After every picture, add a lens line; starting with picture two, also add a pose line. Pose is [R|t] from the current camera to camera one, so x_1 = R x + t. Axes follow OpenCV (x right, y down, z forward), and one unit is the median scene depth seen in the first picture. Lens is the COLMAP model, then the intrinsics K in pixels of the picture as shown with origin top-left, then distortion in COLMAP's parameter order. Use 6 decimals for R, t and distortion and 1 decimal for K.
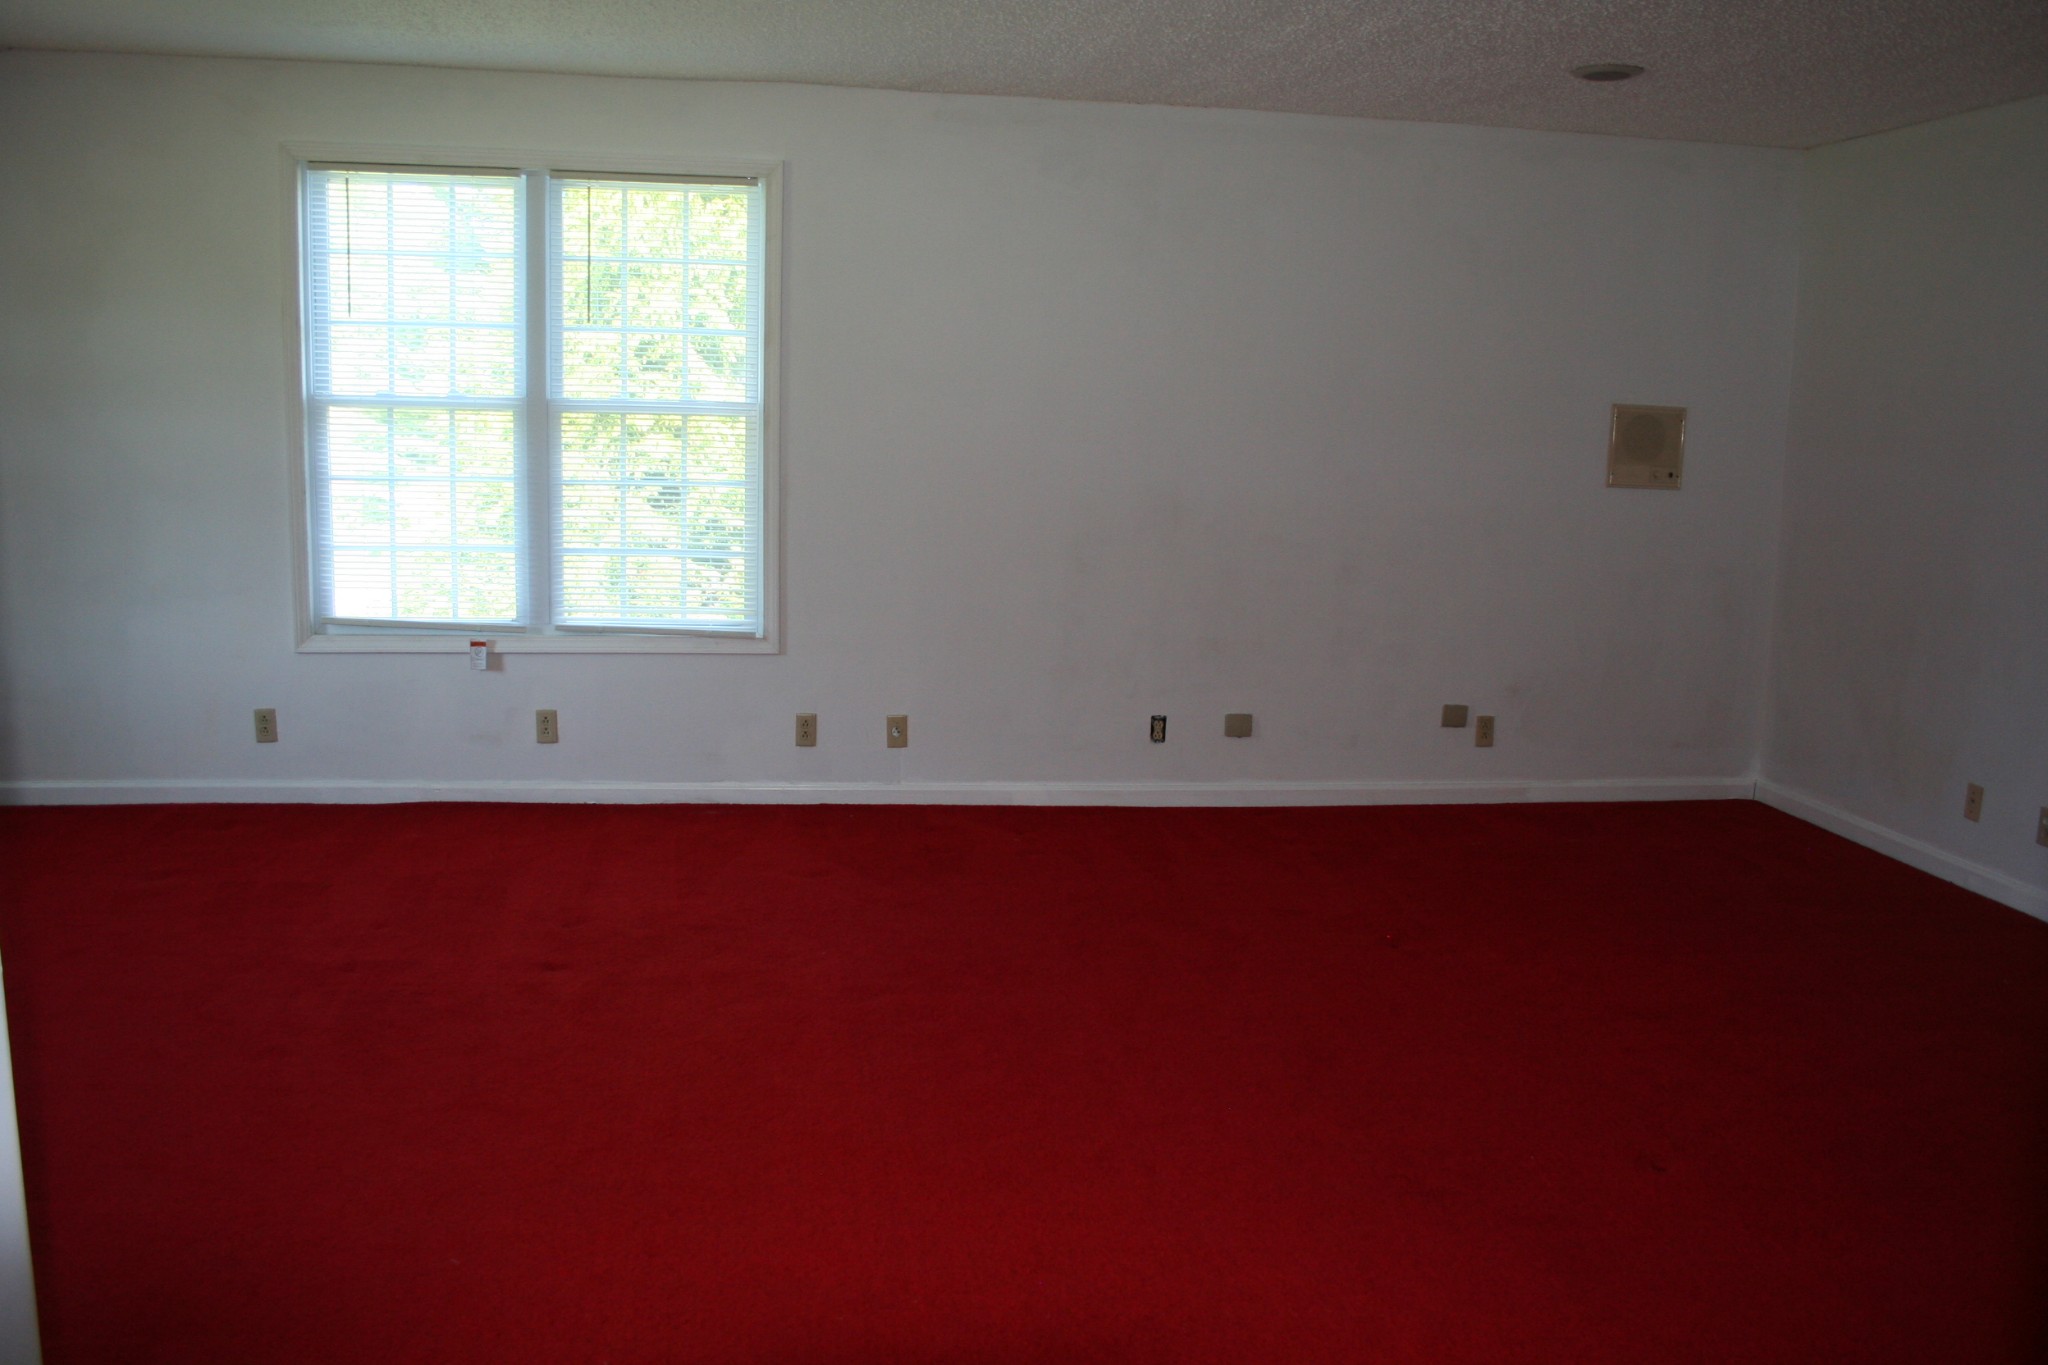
lens RADIAL K [[1702.2, 0, 1024.0], [0, 1702.2, 682.5], [0, 0, 1]] dist [-0.152936, 0.128069]
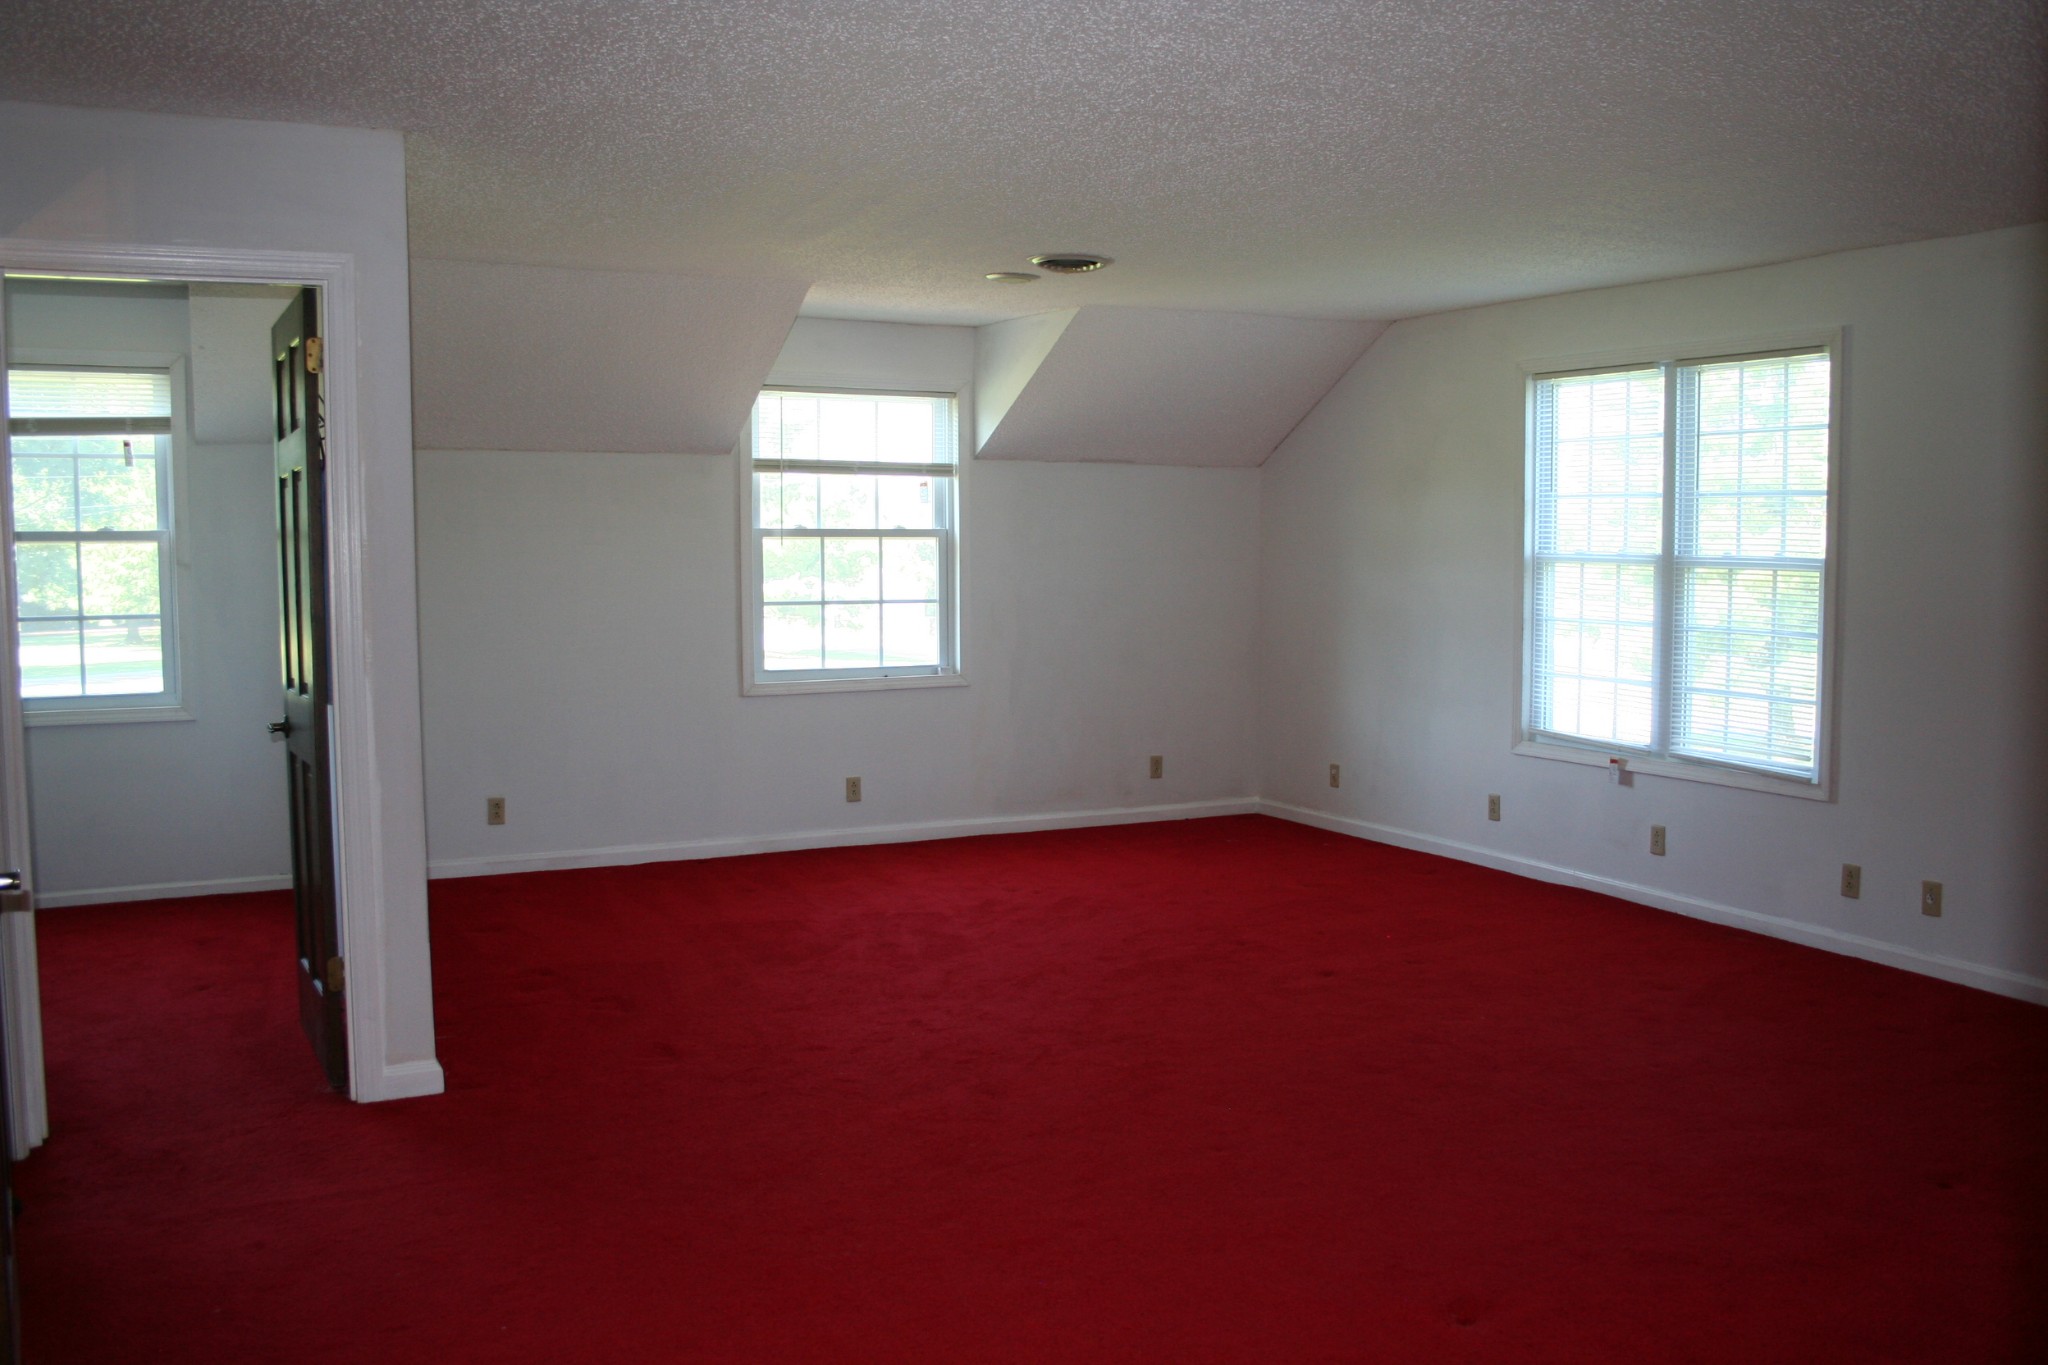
lens RADIAL K [[1702.2, 0, 1024.0], [0, 1702.2, 682.5], [0, 0, 1]] dist [-0.152936, 0.128069]
pose [[0.328191, 0.051219, -0.943222, 0.649803], [-0.142513, 0.989784, 0.004161, -0.023676], [0.933799, 0.133056, 0.332137, 0.209814]]
